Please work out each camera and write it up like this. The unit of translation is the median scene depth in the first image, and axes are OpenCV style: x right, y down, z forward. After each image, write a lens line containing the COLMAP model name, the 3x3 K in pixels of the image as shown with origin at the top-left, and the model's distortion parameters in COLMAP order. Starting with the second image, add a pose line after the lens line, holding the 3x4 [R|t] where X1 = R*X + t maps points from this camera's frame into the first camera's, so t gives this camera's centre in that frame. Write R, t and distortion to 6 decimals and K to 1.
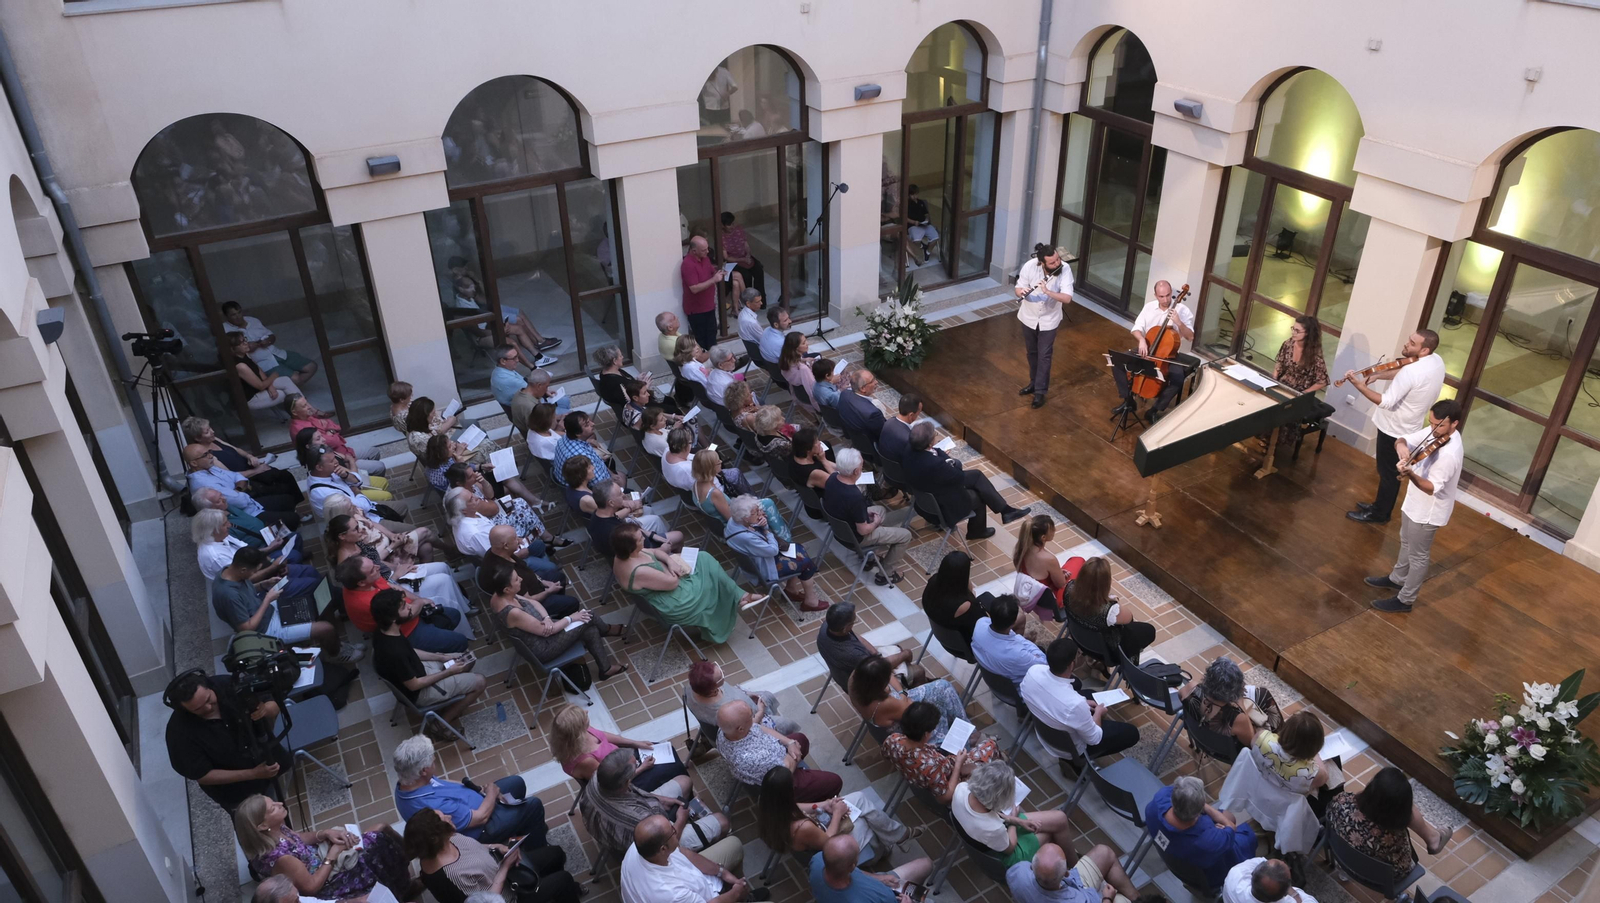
lens RADIAL K [[1091.4, 0, 799.9], [0, 1091.4, 457.0], [0, 0, 1]] dist [-0.005330, 0.009013]
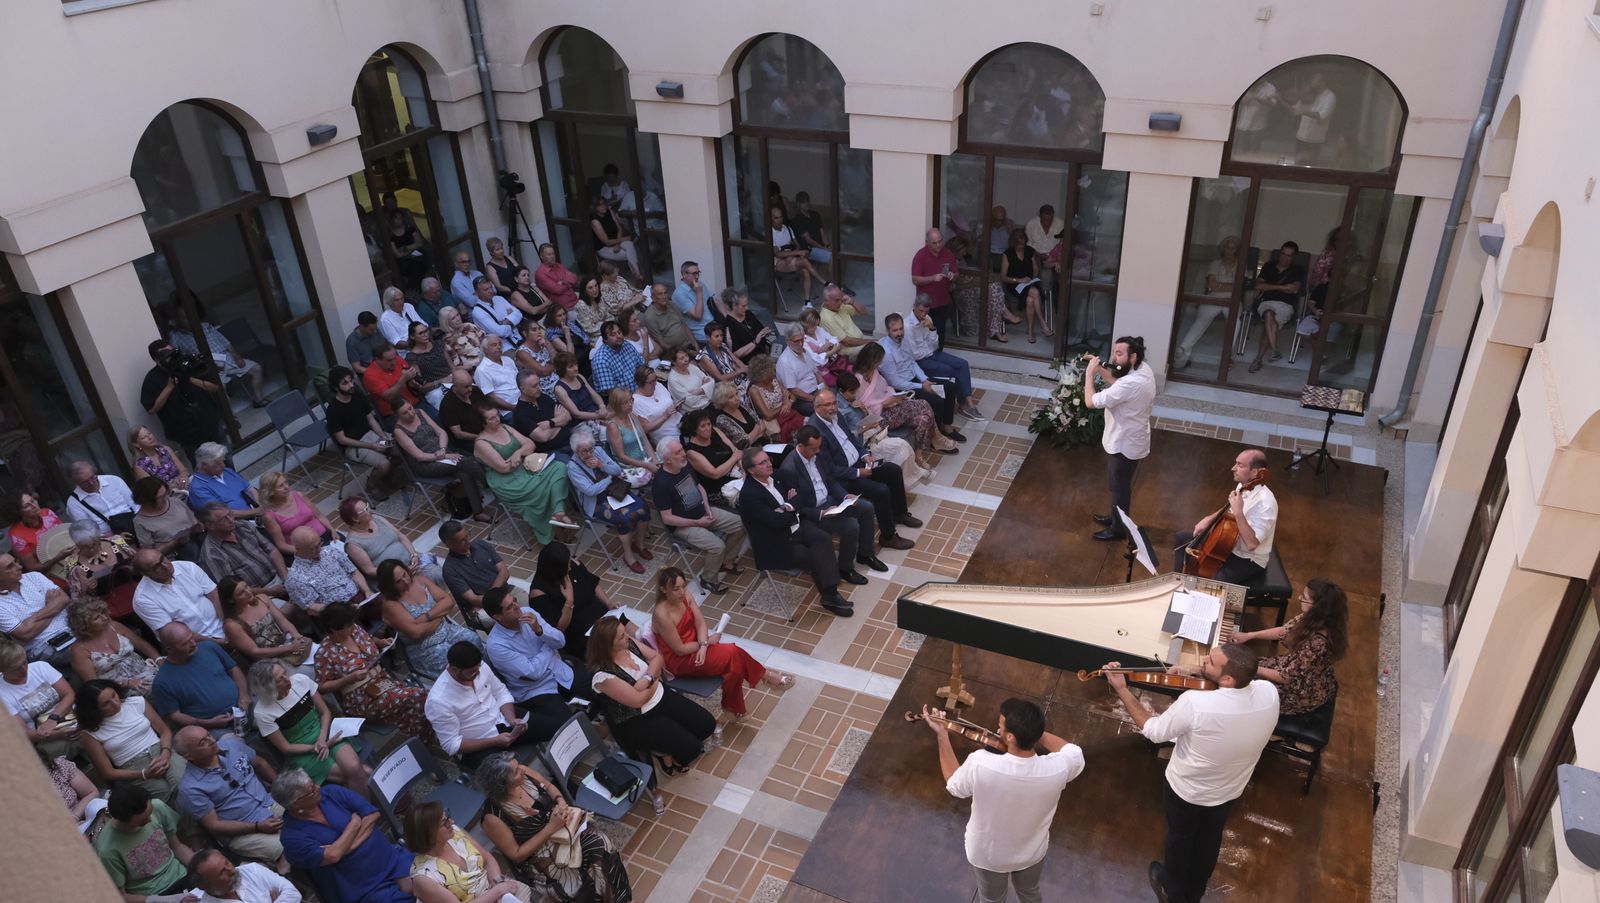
lens RADIAL K [[1091.4, 0, 798.6], [0, 1091.4, 452.0], [0, 0, 1]] dist [-0.005330, 0.009013]
pose [[0.587349, 0.412242, -0.696475, 0.602389], [-0.384506, 0.899367, 0.208074, -0.183080], [0.712163, 0.145587, 0.686752, 0.287194]]
